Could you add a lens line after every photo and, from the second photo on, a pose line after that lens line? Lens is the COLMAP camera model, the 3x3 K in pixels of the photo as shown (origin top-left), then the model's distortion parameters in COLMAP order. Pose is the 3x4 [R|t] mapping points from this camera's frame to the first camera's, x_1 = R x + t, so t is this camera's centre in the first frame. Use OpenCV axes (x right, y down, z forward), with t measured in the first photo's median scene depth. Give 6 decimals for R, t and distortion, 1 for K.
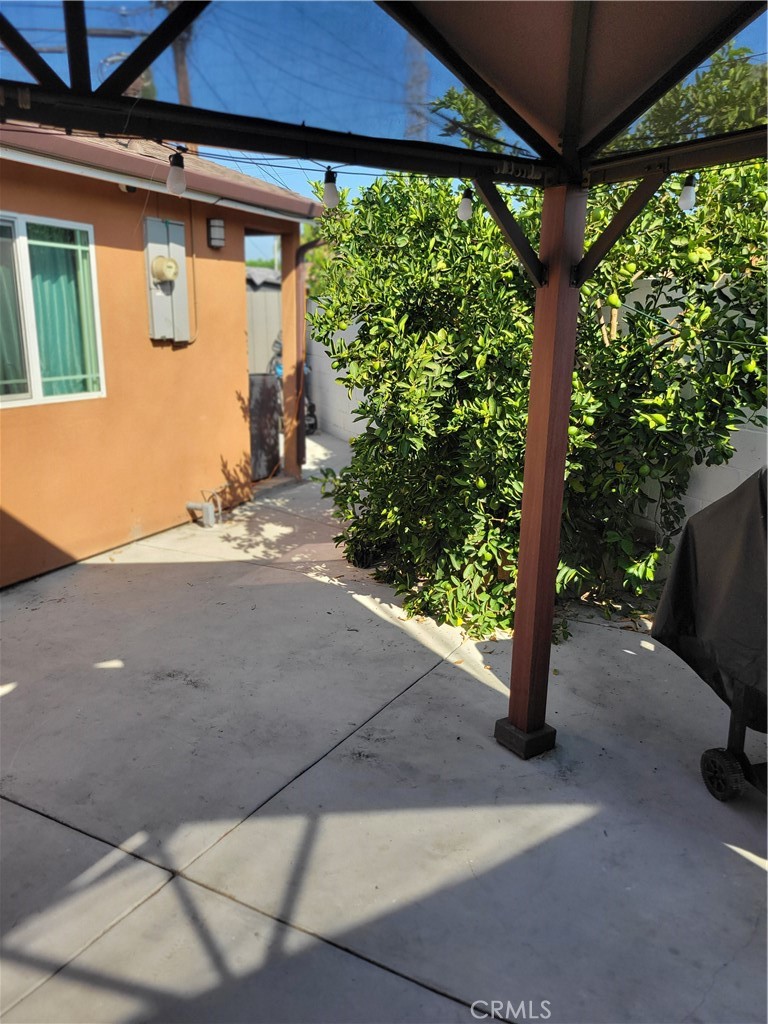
lens RADIAL K [[770.2, 0, 387.3], [0, 770.2, 507.0], [0, 0, 1]] dist [0.050134, -0.035805]
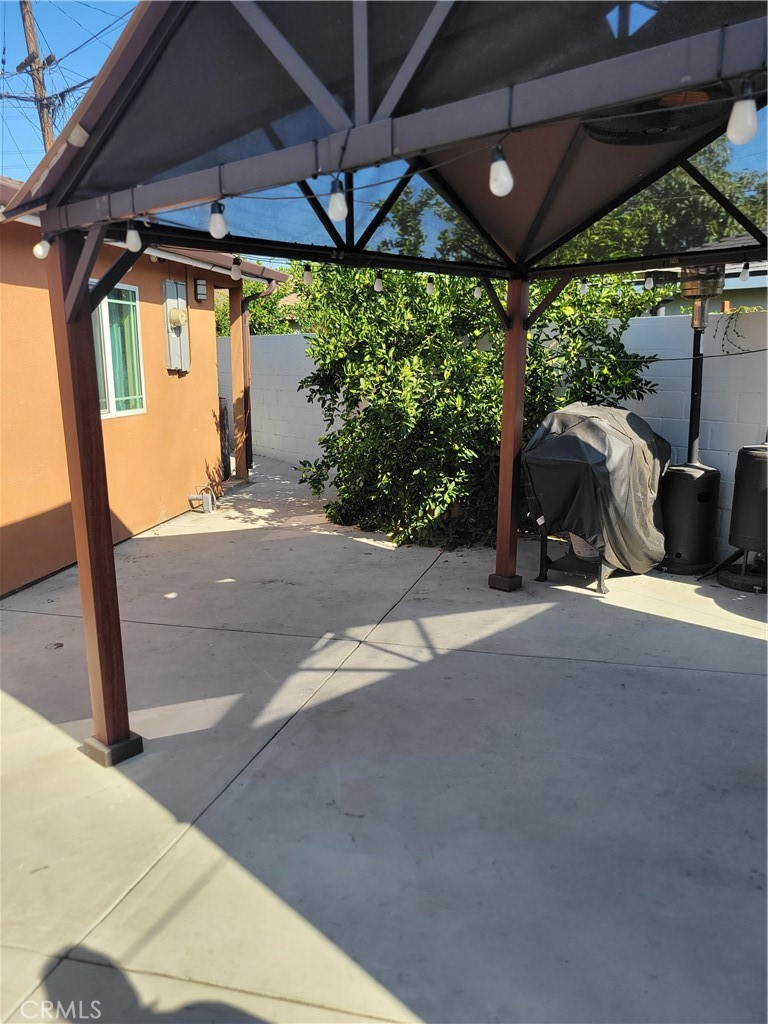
lens RADIAL K [[770.2, 0, 382.5], [0, 770.2, 511.7], [0, 0, 1]] dist [0.050134, -0.035805]
pose [[0.968958, -0.063873, 0.238831, -0.387095], [0.073709, 0.996751, -0.032474, 0.132580], [-0.235980, 0.049070, 0.970518, -0.498002]]
